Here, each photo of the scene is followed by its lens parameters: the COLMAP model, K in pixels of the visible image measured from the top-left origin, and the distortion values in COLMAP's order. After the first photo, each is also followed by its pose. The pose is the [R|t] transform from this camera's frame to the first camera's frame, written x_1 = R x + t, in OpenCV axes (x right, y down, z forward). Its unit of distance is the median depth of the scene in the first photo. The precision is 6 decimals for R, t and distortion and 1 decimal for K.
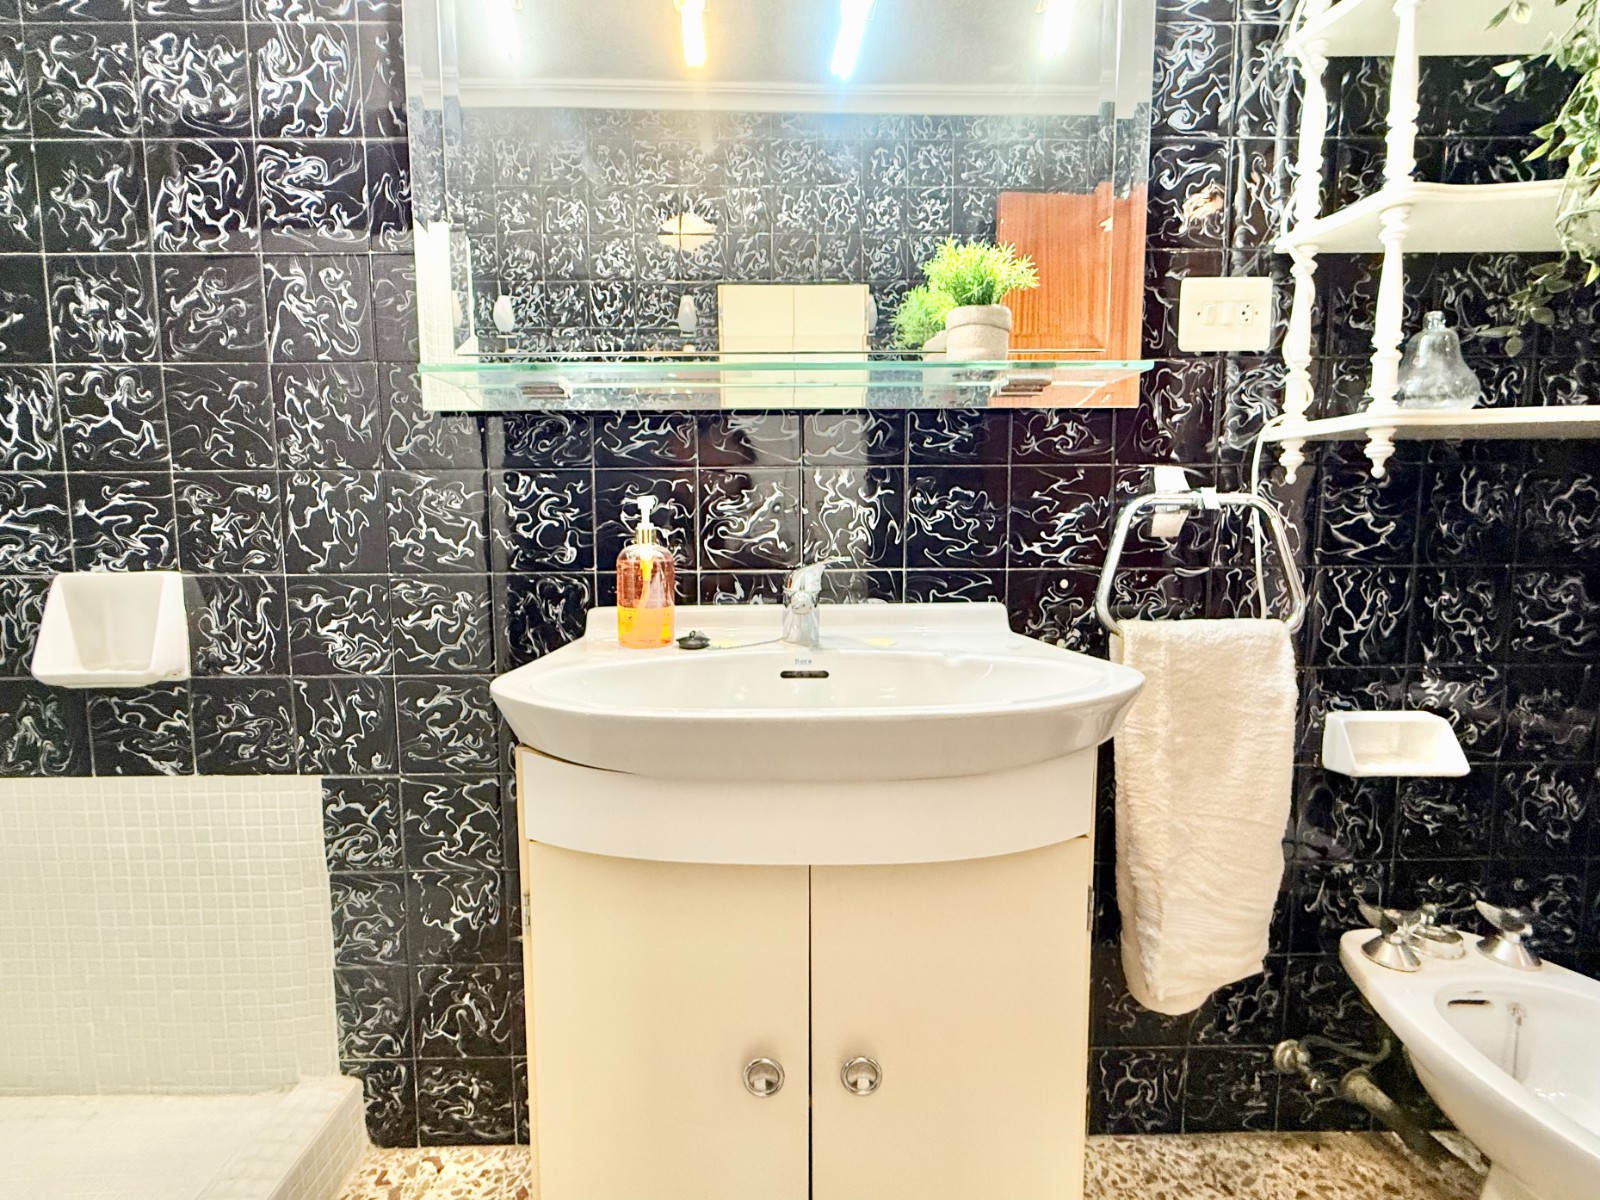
lens RADIAL K [[694.2, 0, 770.6], [0, 694.2, 601.1], [0, 0, 1]] dist [-0.000705, 0.000154]
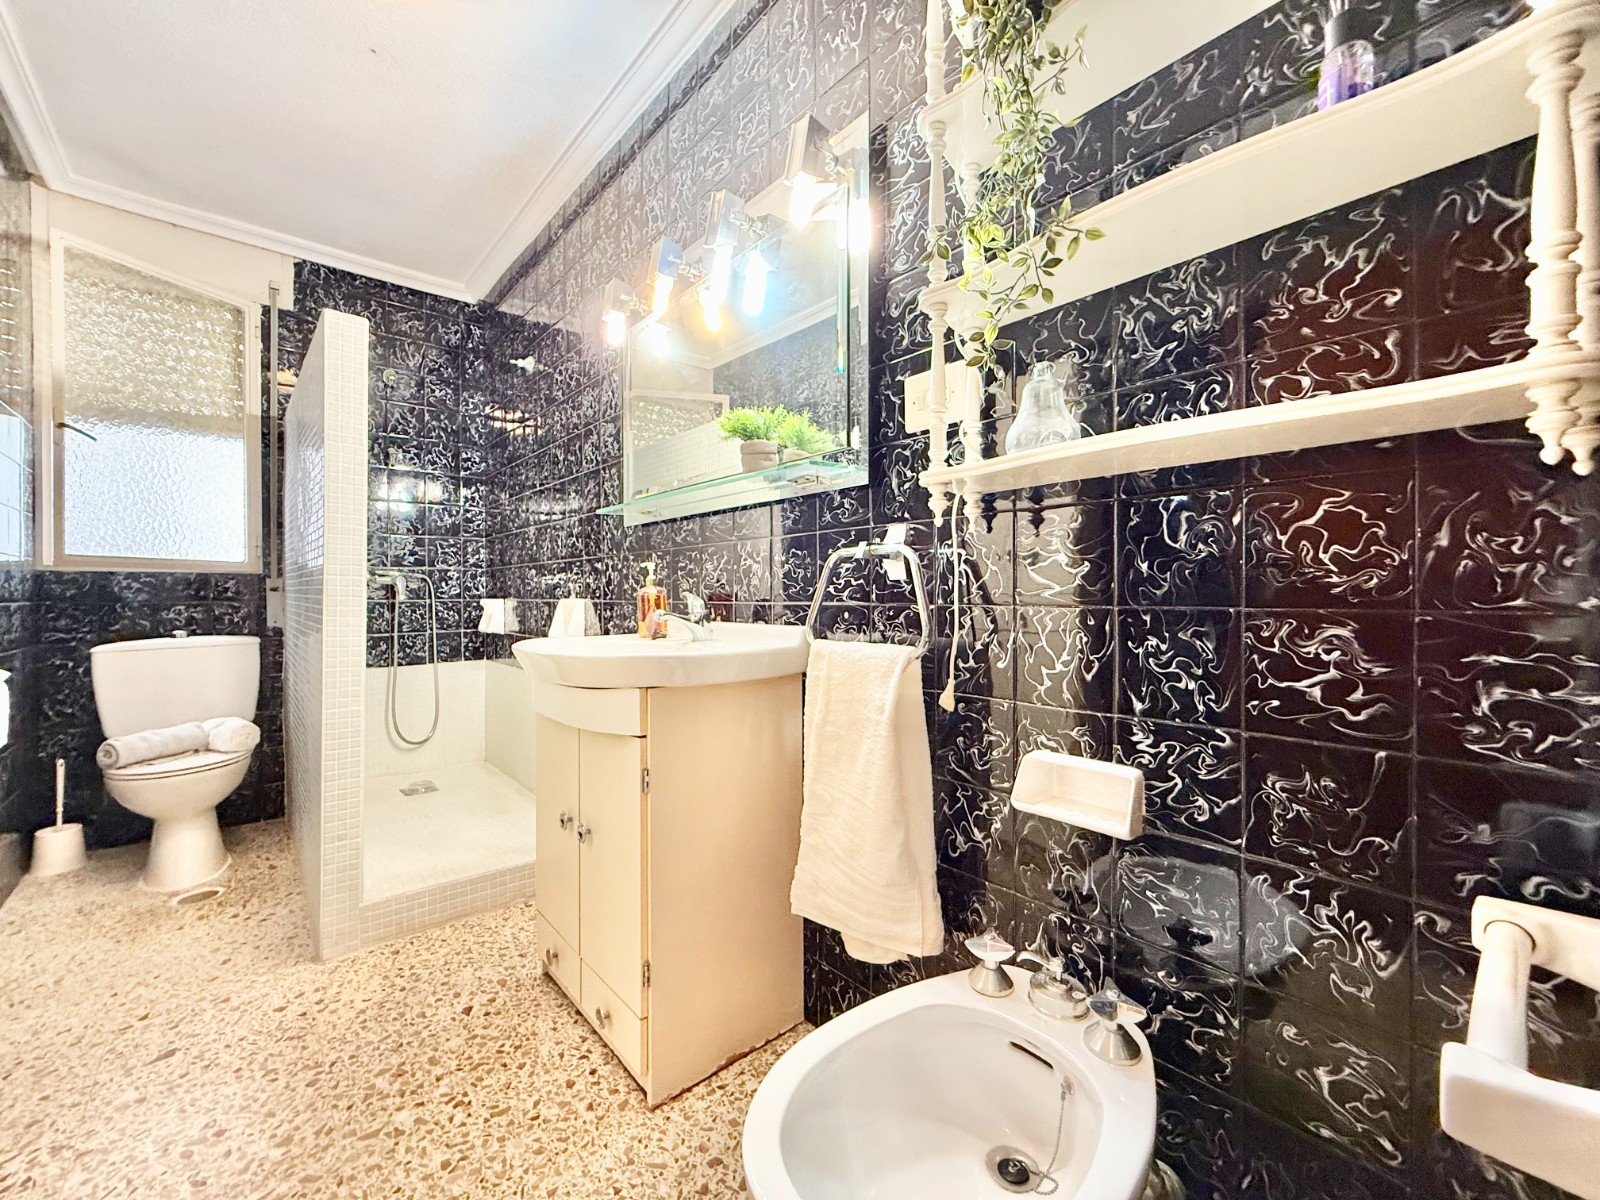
lens RADIAL K [[649.5, 0, 806.7], [0, 649.5, 599.9], [0, 0, 1]] dist [-0.002084, -0.000249]
pose [[0.651246, 0.011075, -0.758786, 1.356543], [-0.070109, 0.996495, -0.045628, 0.008985], [0.755621, 0.082912, 0.649740, 0.113852]]
